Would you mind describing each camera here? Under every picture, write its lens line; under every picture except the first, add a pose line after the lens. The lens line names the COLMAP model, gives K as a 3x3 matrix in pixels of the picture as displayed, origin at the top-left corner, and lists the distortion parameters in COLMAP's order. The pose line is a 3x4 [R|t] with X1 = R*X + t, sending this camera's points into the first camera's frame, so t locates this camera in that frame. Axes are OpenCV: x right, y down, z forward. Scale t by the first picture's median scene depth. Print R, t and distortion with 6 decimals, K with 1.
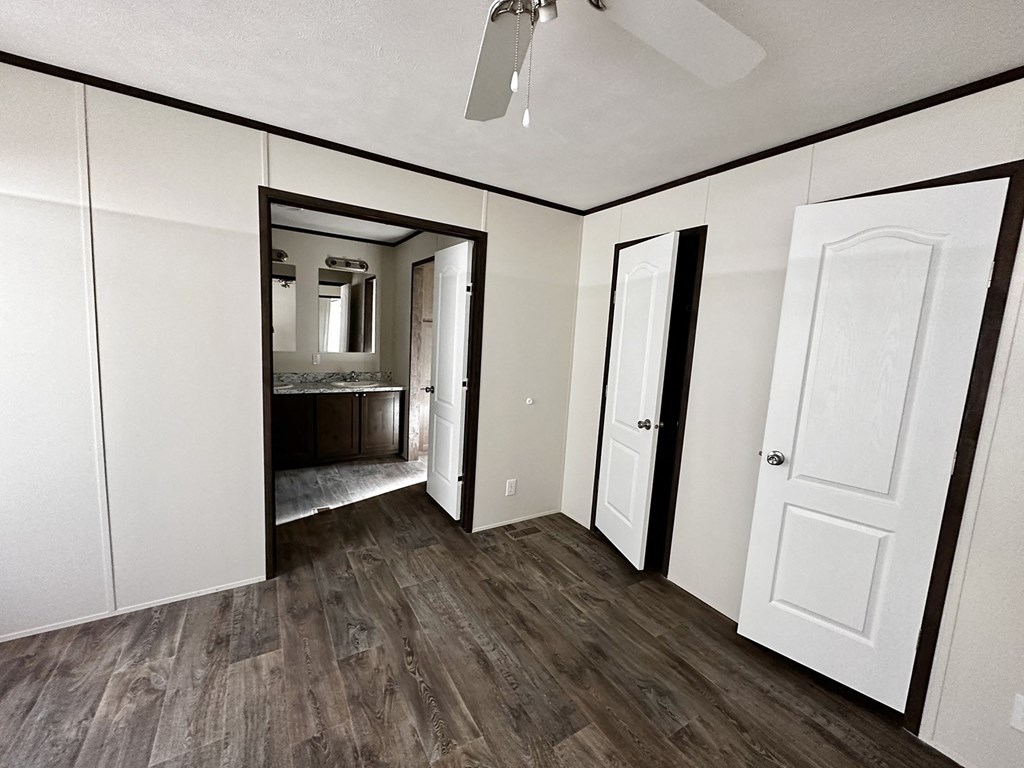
lens RADIAL K [[408.6, 0, 516.2], [0, 408.6, 387.4], [0, 0, 1]] dist [-0.002486, 0.000178]
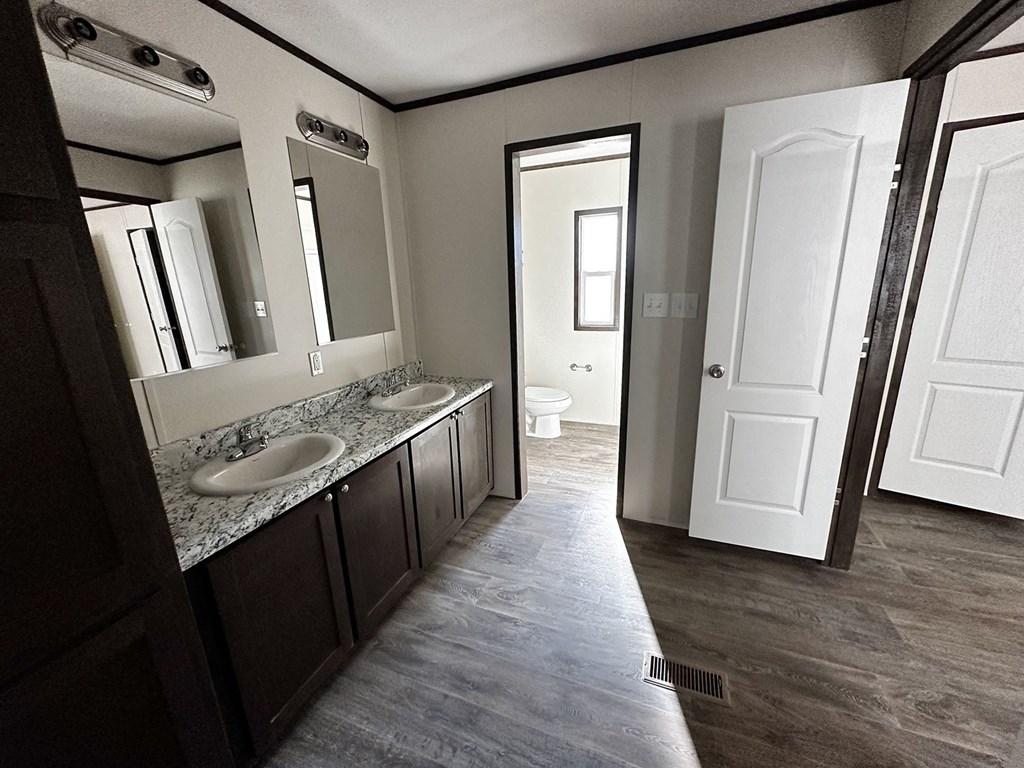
lens RADIAL K [[408.6, 0, 521.5], [0, 408.6, 387.3], [0, 0, 1]] dist [-0.002486, 0.000178]
pose [[0.806831, -0.229048, 0.544574, -0.902828], [0.157345, 0.971802, 0.175622, -0.139742], [-0.569445, -0.056011, 0.820119, 0.837753]]
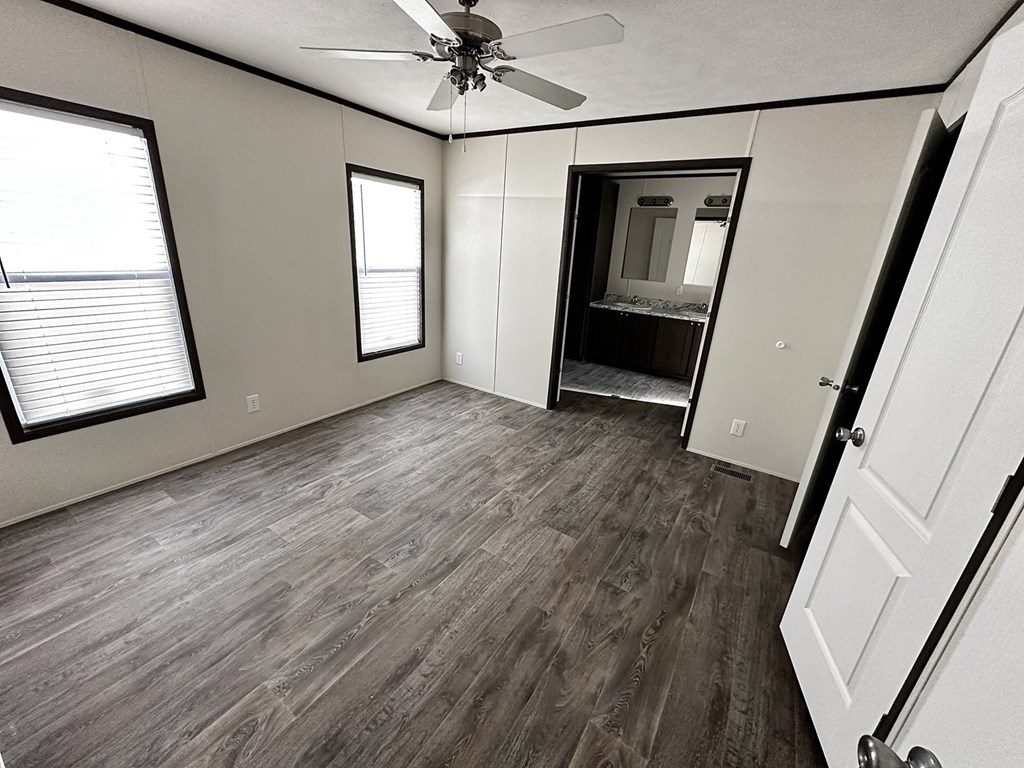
lens RADIAL K [[408.6, 0, 514.7], [0, 408.6, 390.0], [0, 0, 1]] dist [-0.002486, 0.000178]
pose [[0.425887, 0.276078, -0.861627, 0.659881], [-0.152565, 0.960586, 0.232376, 0.010975], [0.891821, 0.032489, 0.451221, 0.079400]]
